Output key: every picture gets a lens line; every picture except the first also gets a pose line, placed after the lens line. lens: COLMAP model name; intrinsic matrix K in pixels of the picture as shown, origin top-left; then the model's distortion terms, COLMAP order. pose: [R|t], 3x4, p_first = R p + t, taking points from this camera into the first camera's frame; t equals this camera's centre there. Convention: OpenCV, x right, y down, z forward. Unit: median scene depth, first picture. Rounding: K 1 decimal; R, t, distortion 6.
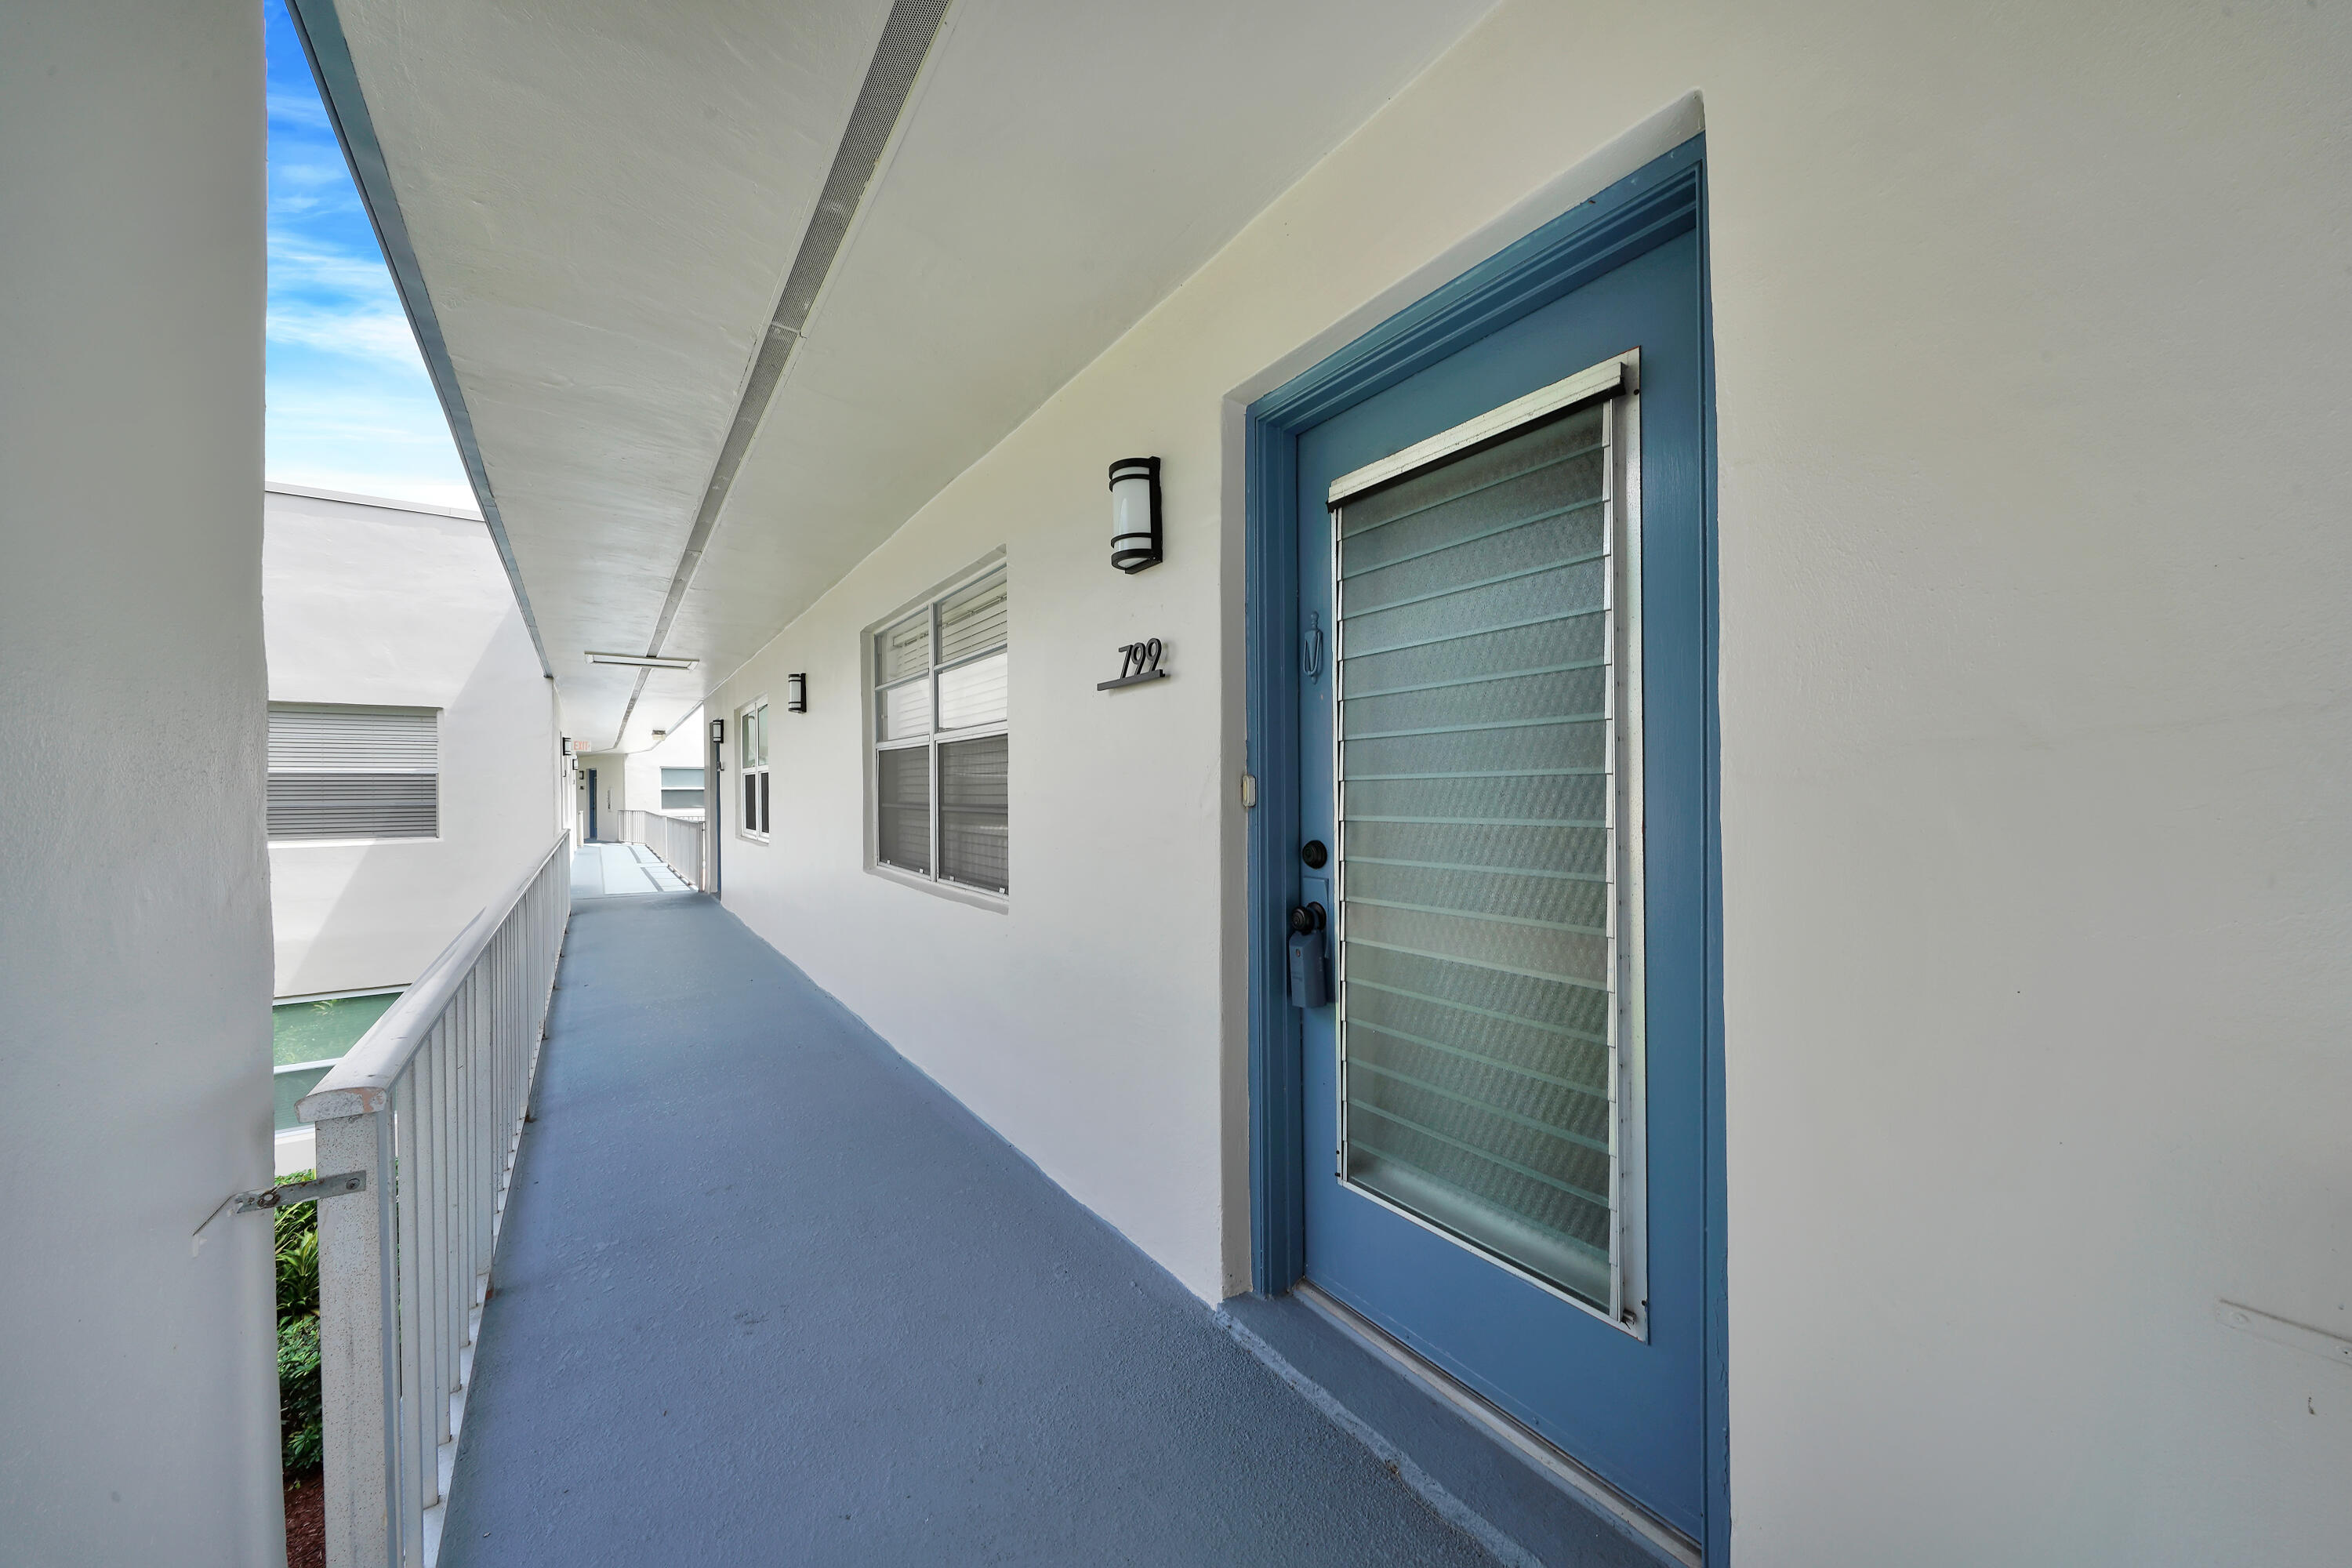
lens RADIAL K [[812.4, 0, 1180.9], [0, 812.4, 793.7], [0, 0, 1]] dist [-0.000457, -0.000005]
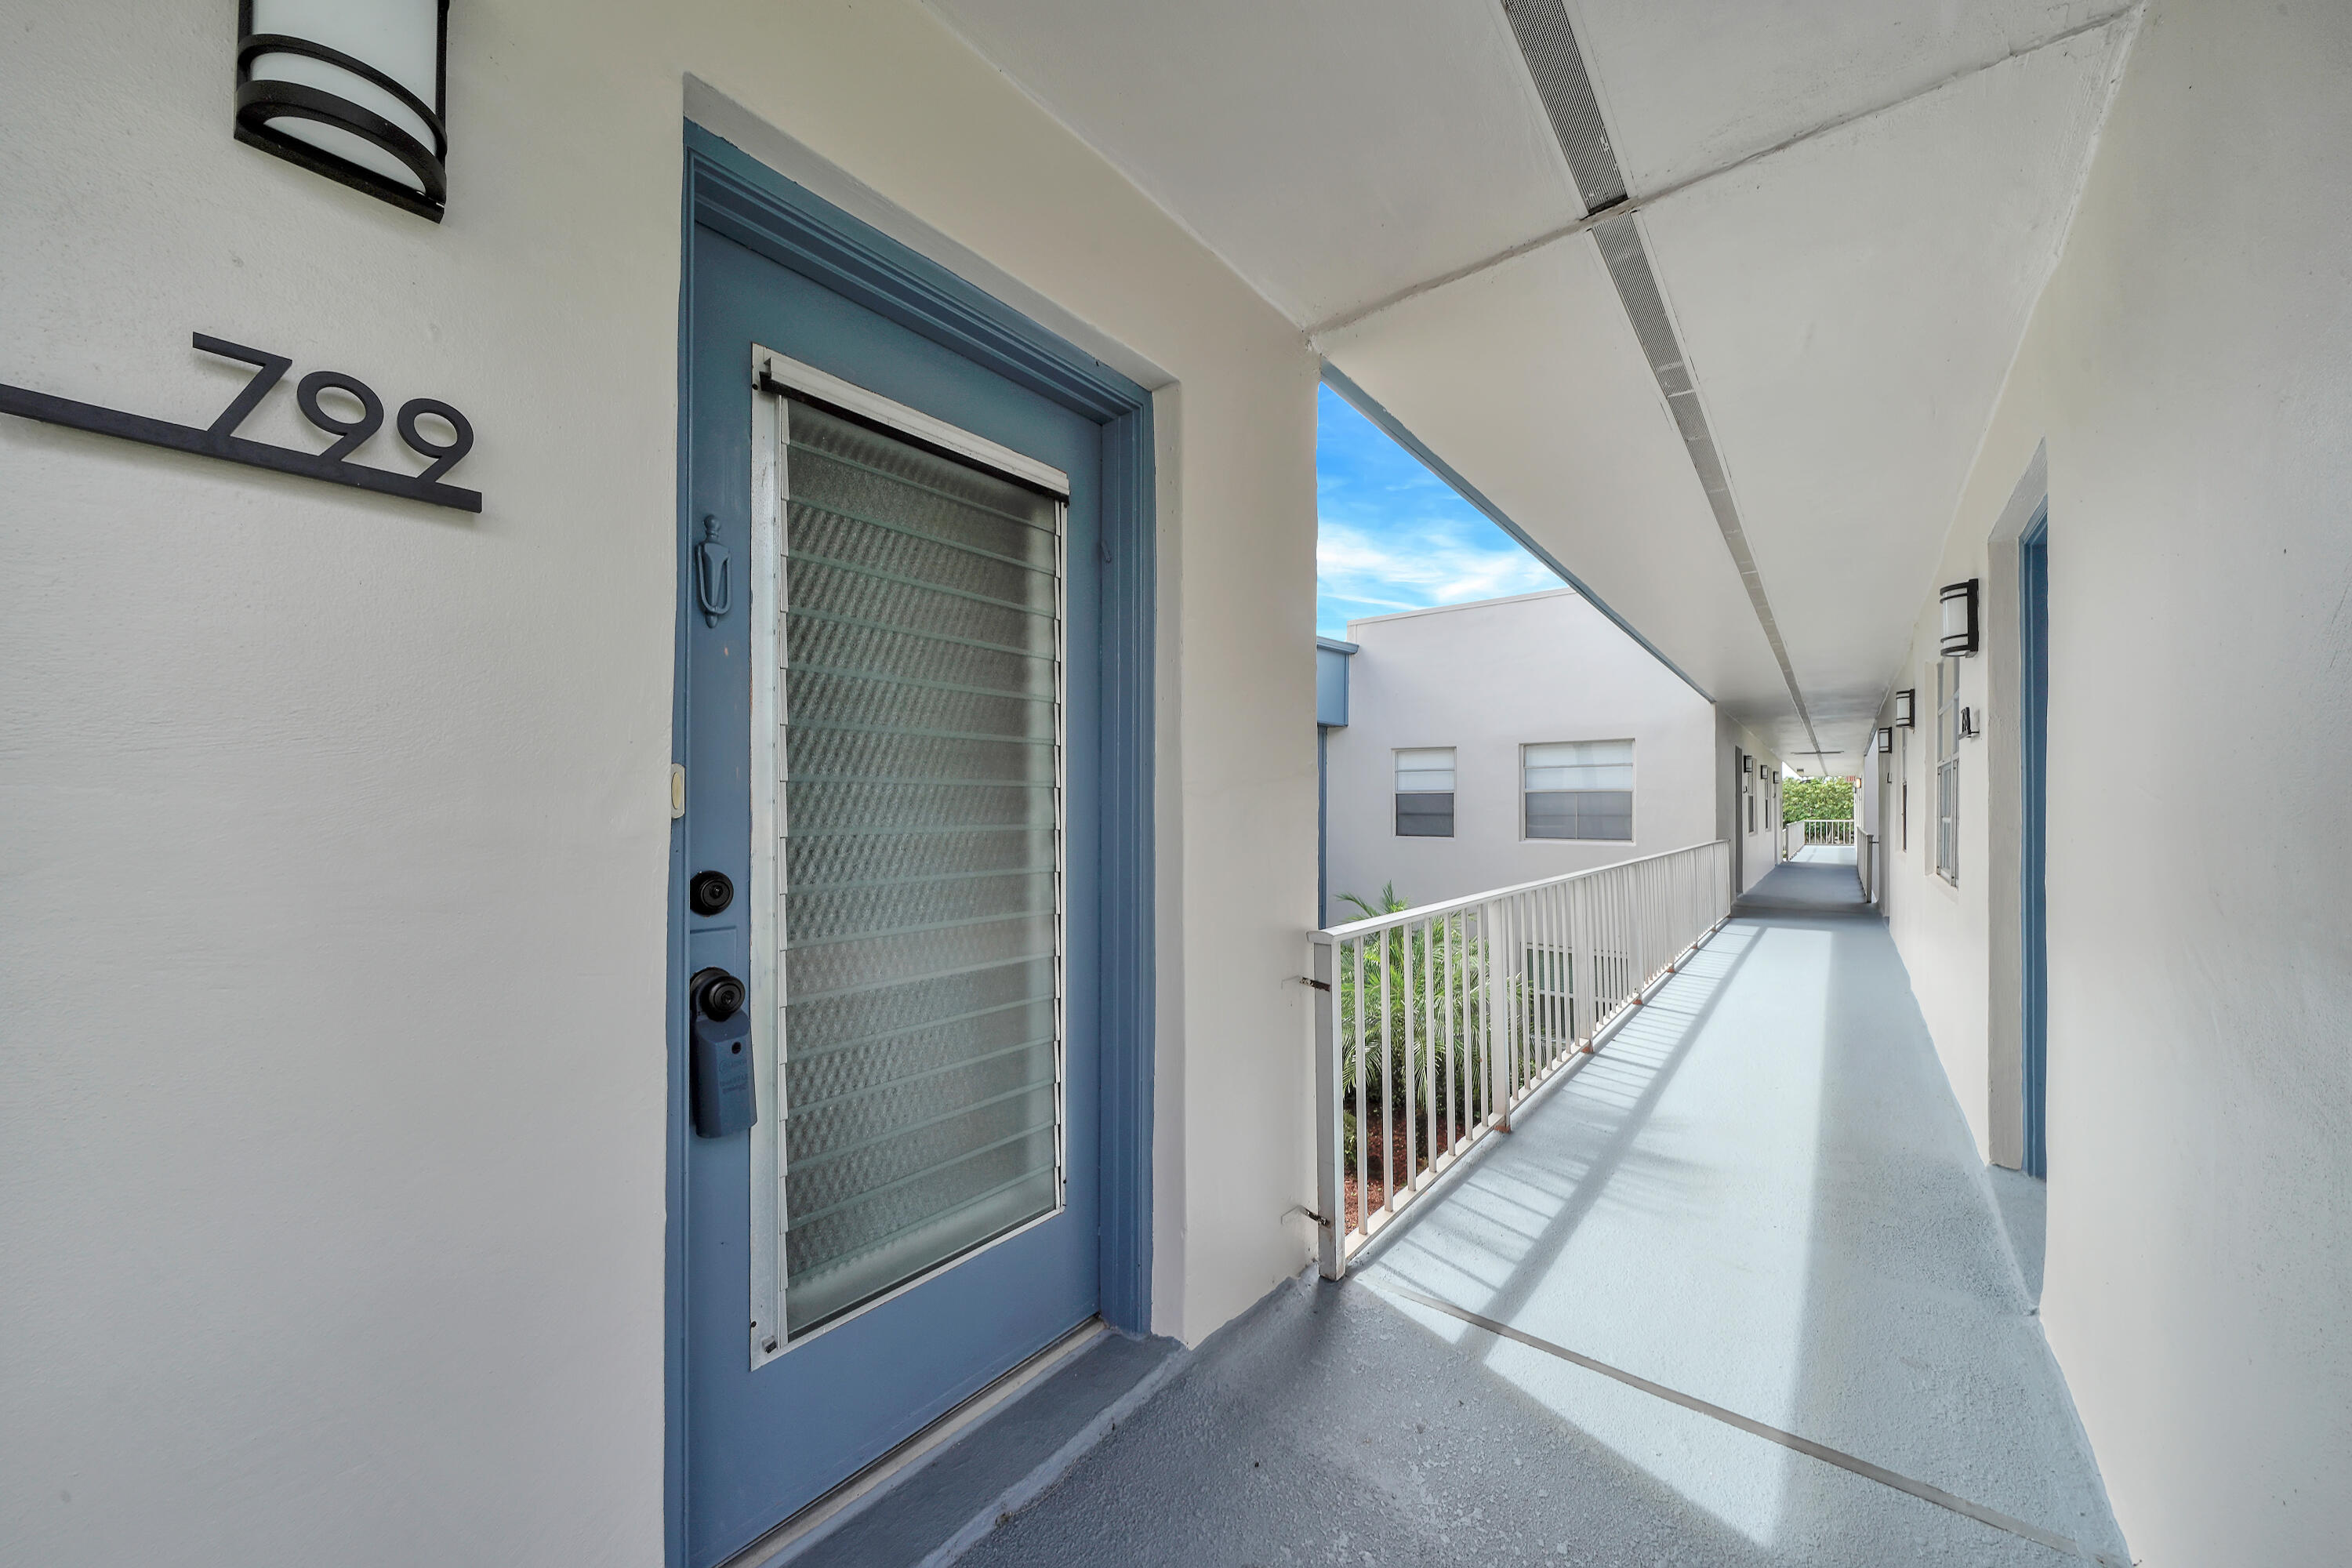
lens RADIAL K [[812.4, 0, 1180.9], [0, 812.4, 793.7], [0, 0, 1]] dist [-0.000457, -0.000005]
pose [[-0.252250, 0.021889, 0.967415, -0.632742], [-0.004995, 0.999701, -0.023922, 0.012361], [-0.967649, -0.010867, -0.252065, 0.924380]]
